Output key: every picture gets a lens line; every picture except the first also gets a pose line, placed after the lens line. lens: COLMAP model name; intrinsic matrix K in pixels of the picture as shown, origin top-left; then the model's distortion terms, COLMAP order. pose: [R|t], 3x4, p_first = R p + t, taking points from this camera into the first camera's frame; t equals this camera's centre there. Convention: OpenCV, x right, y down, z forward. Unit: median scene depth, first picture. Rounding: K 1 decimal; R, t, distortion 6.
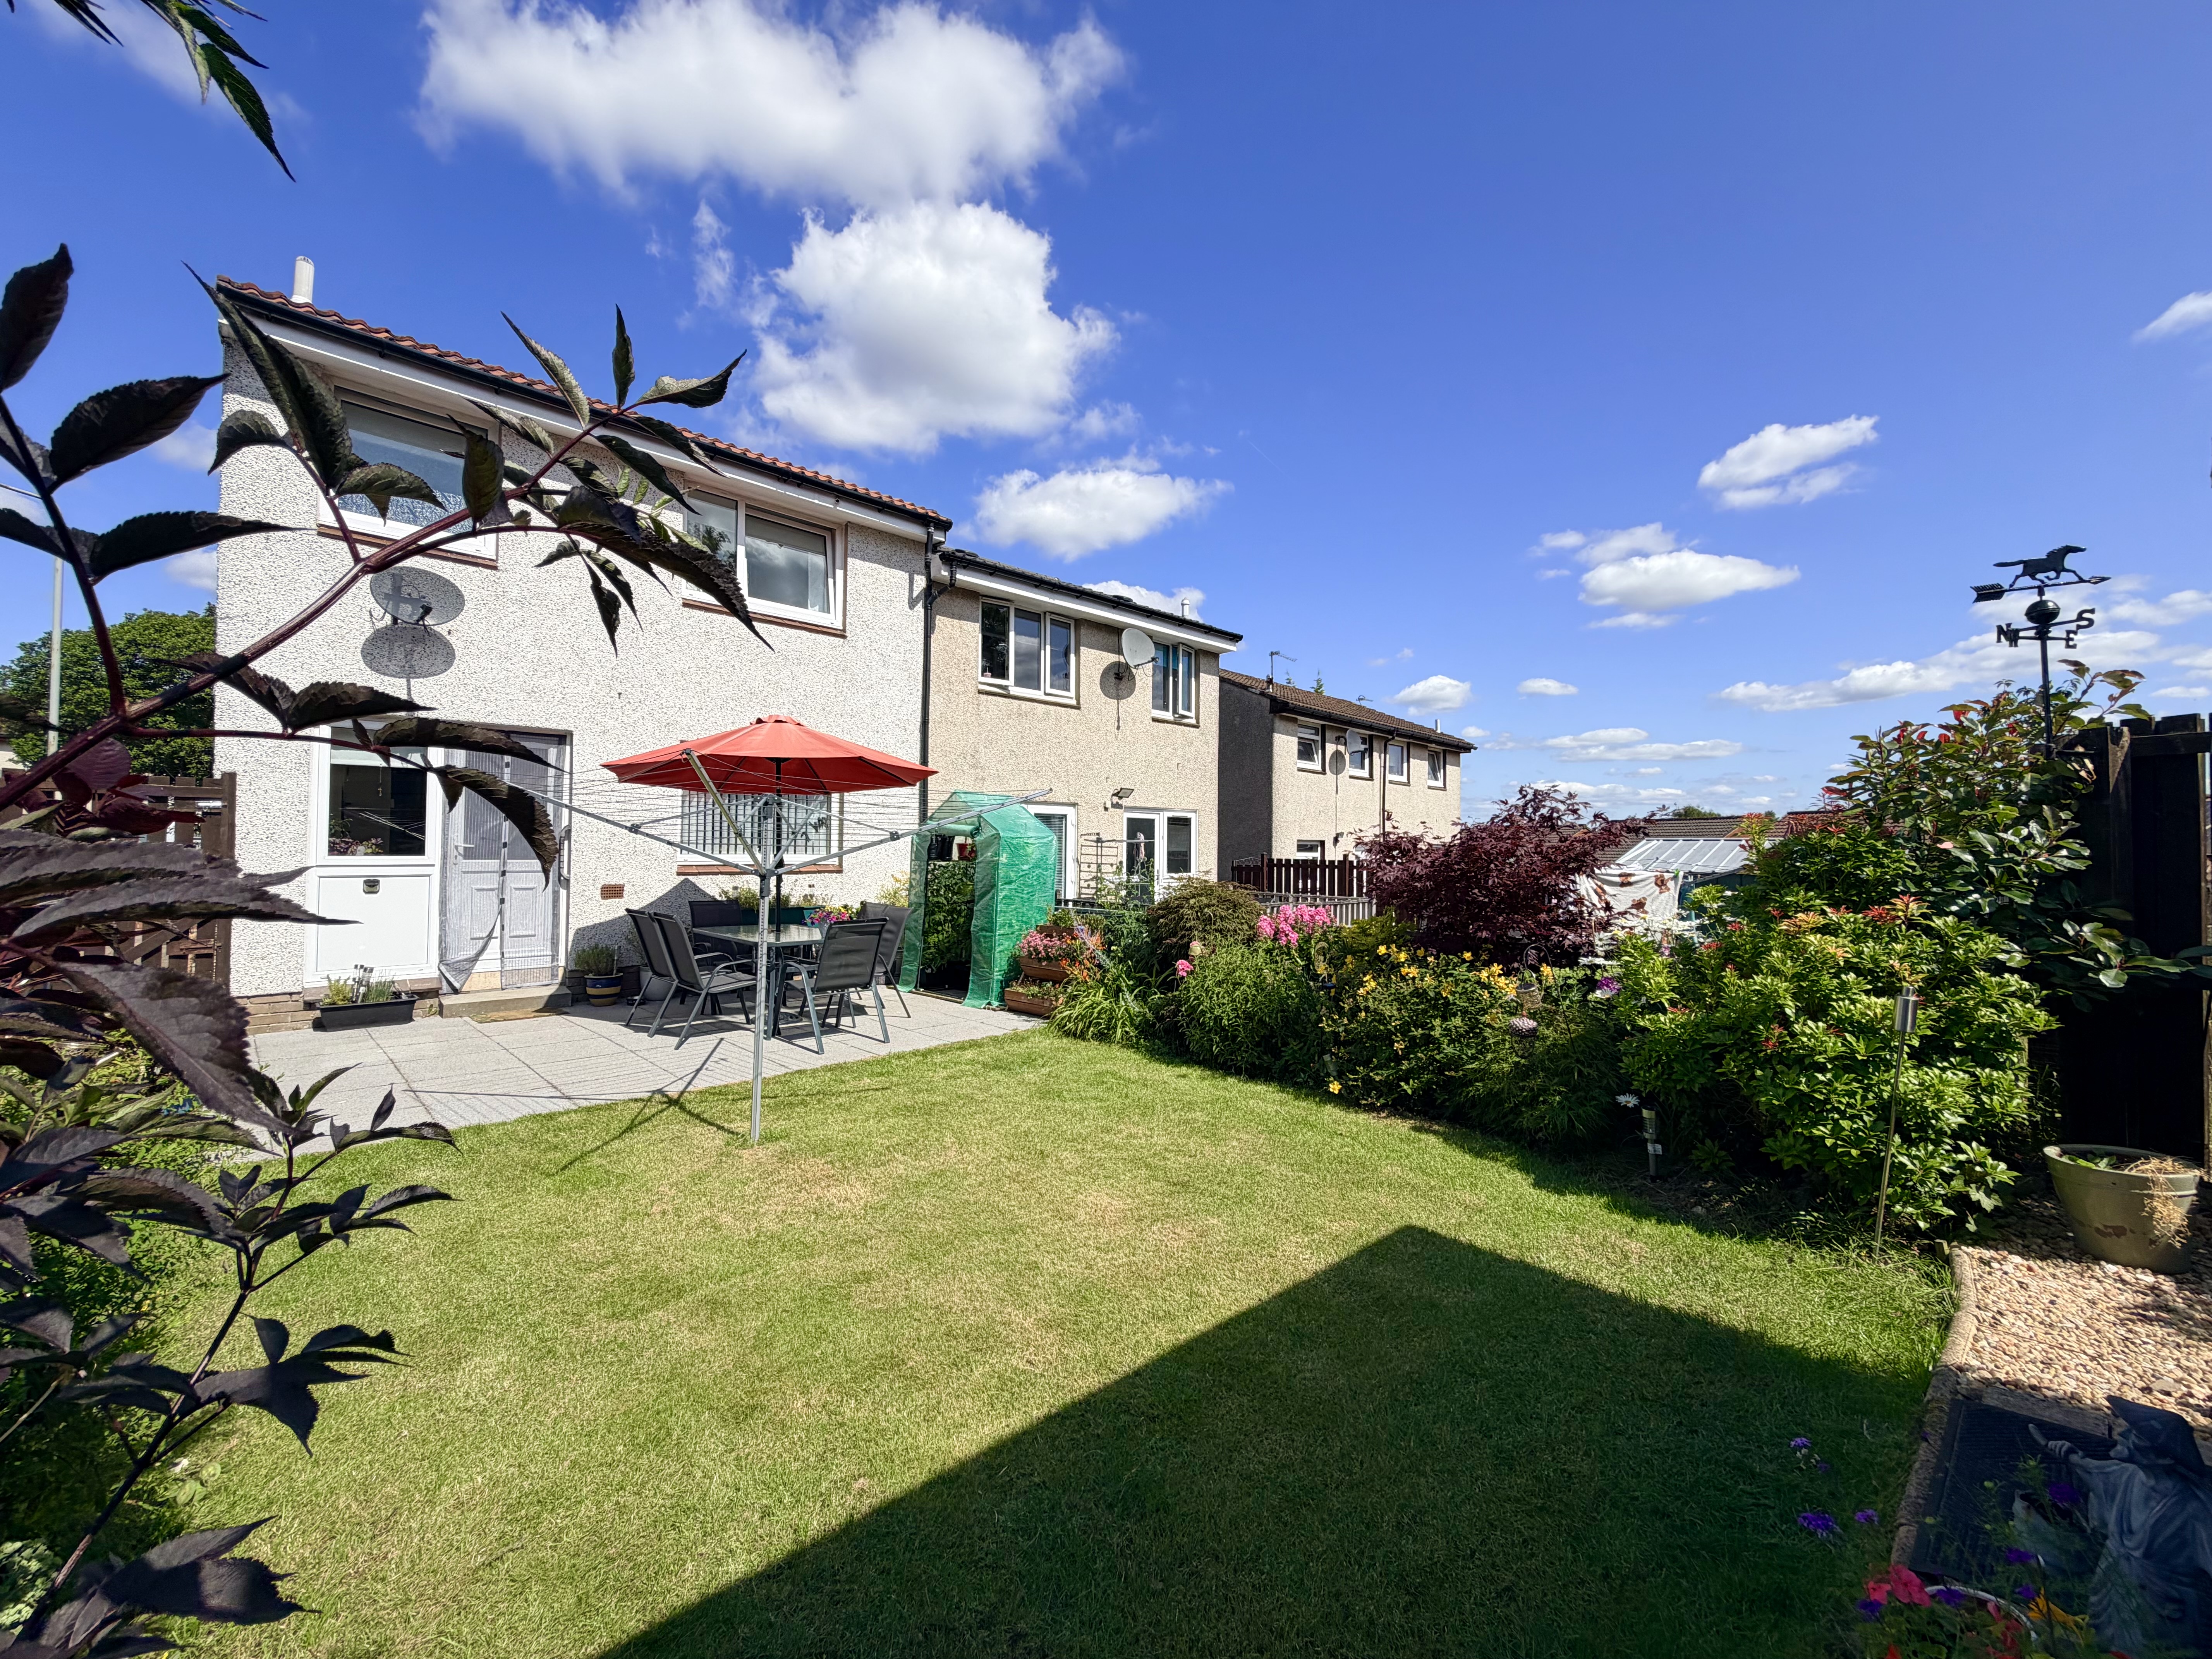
lens RADIAL K [[876.6, 0, 1097.7], [0, 876.6, 831.8], [0, 0, 1]] dist [-0.000300, 0.000006]
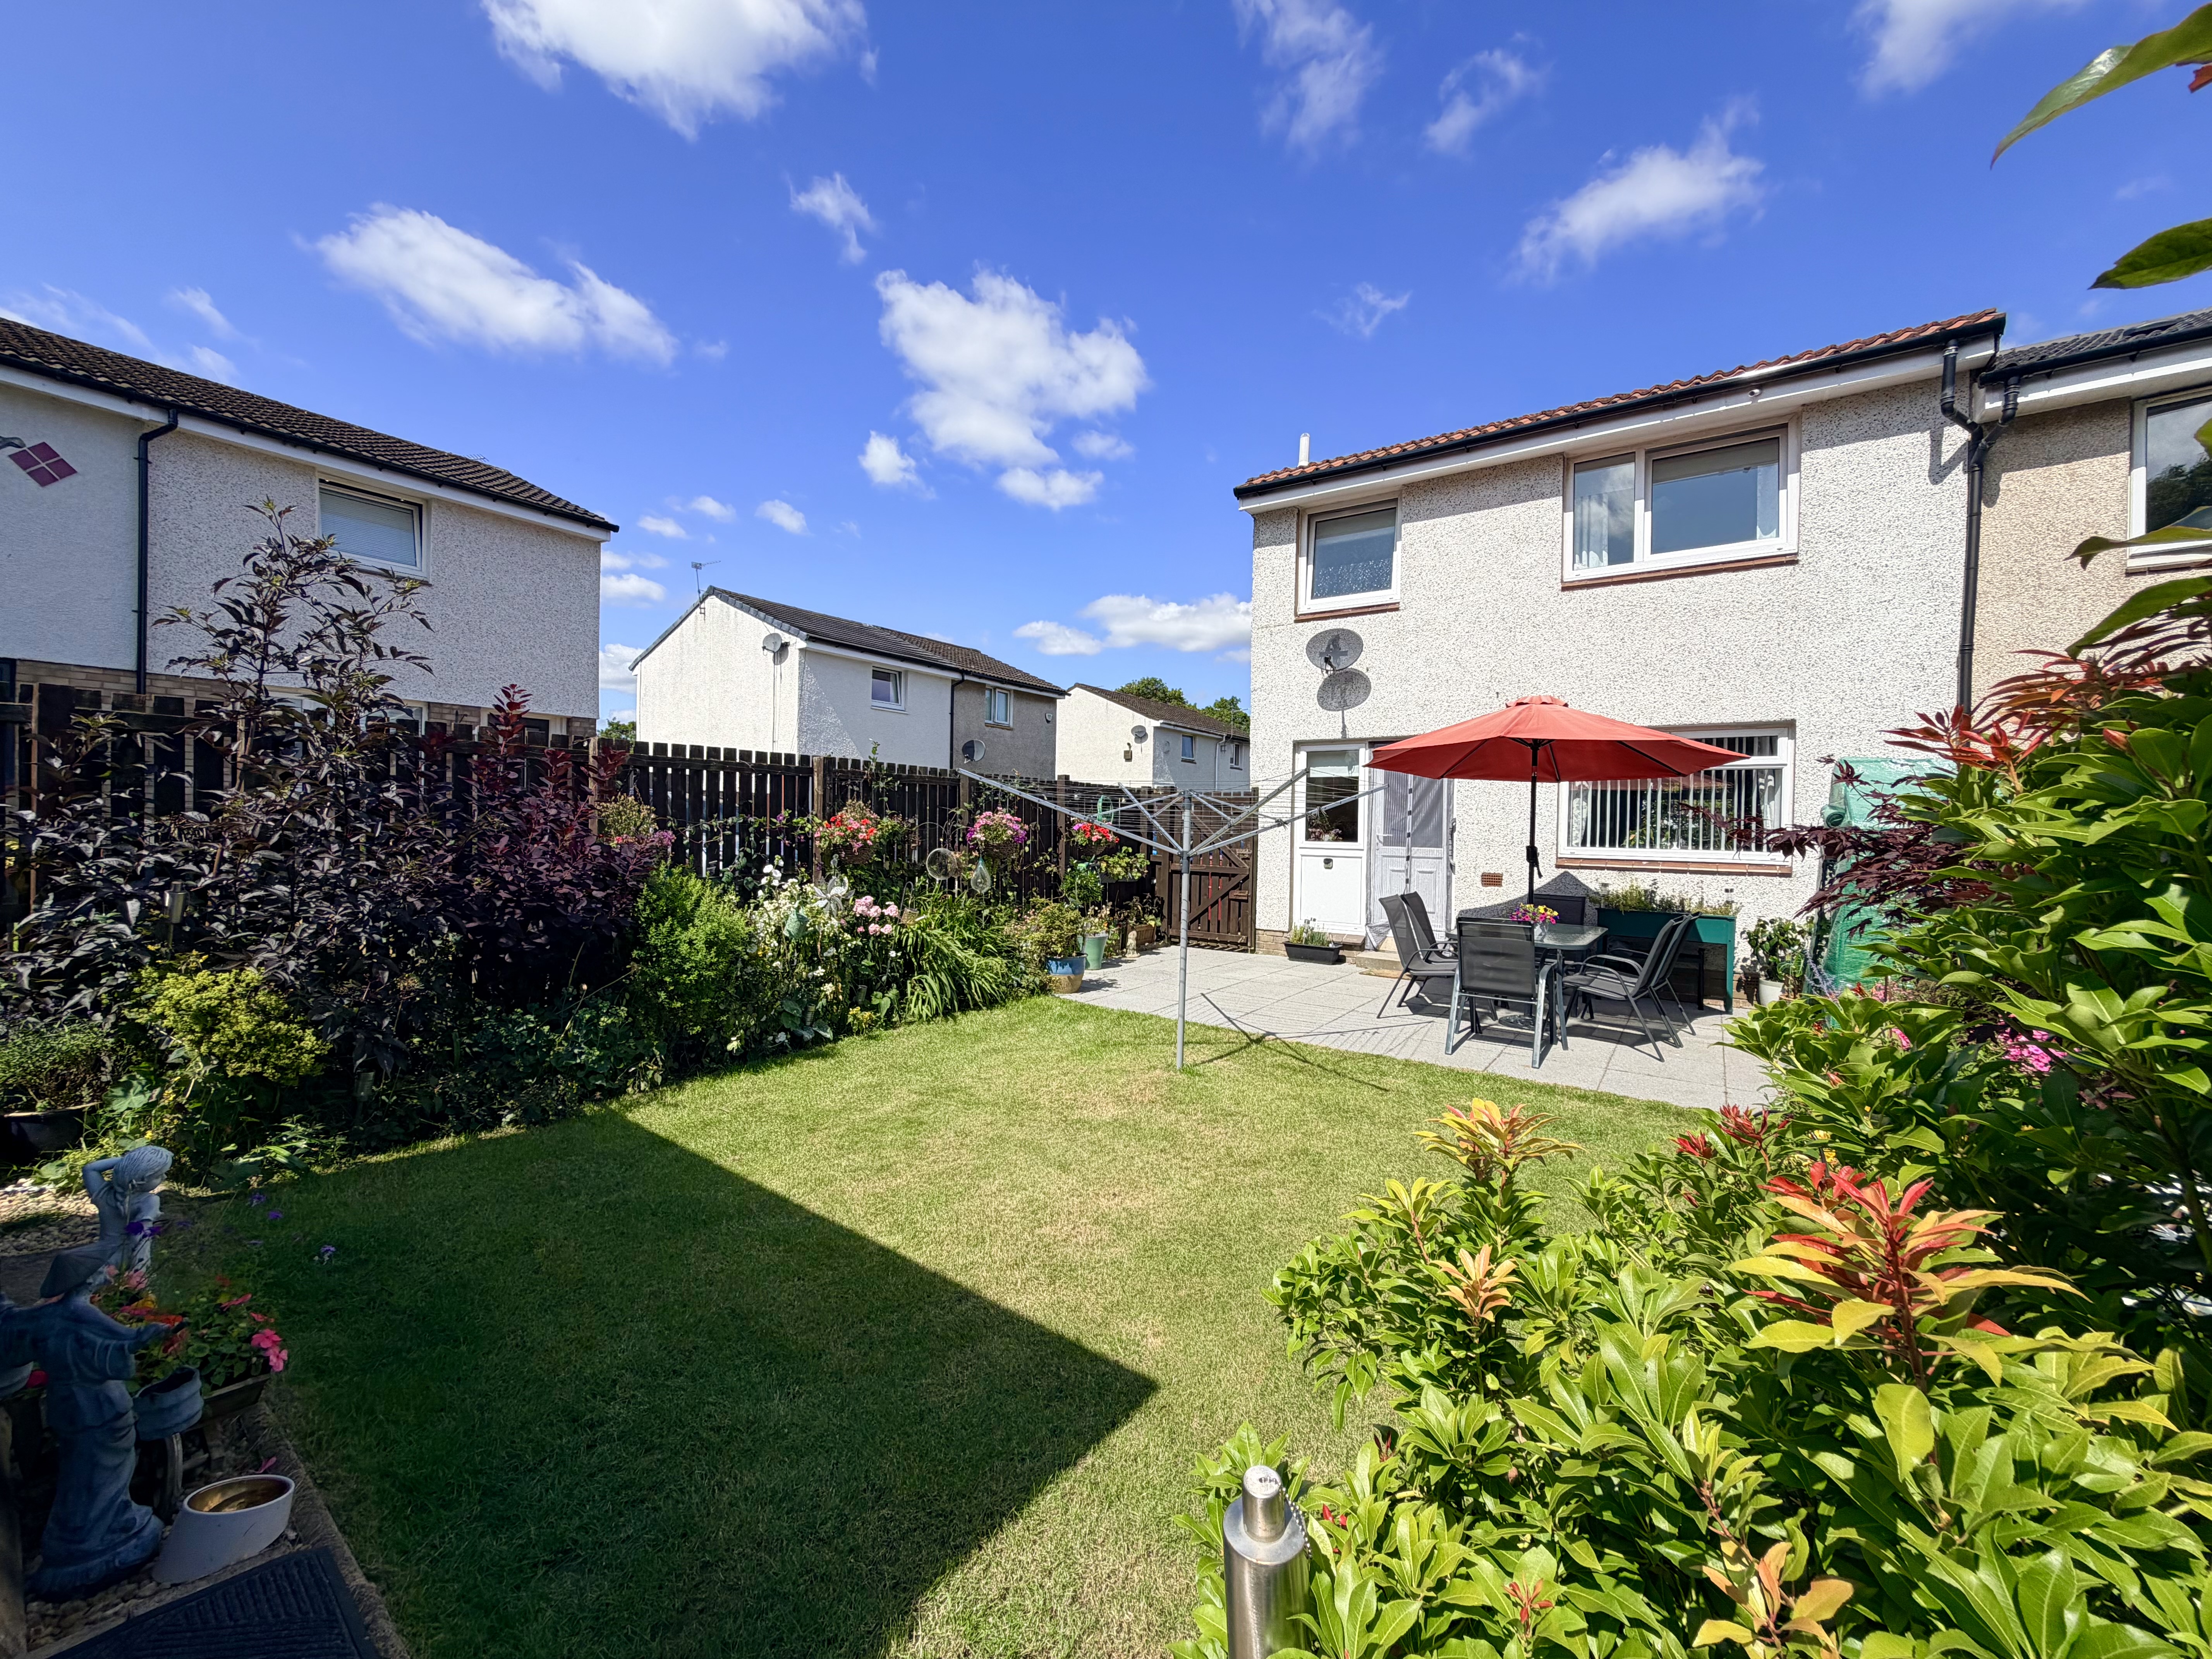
lens RADIAL K [[876.6, 0, 1094.8], [0, 876.6, 830.7], [0, 0, 1]] dist [-0.000300, 0.000006]
pose [[0.181311, 0.002632, -0.983422, 0.443708], [0.001289, 0.999995, 0.002914, 0.005218], [0.983425, -0.001796, 0.181307, 0.359388]]
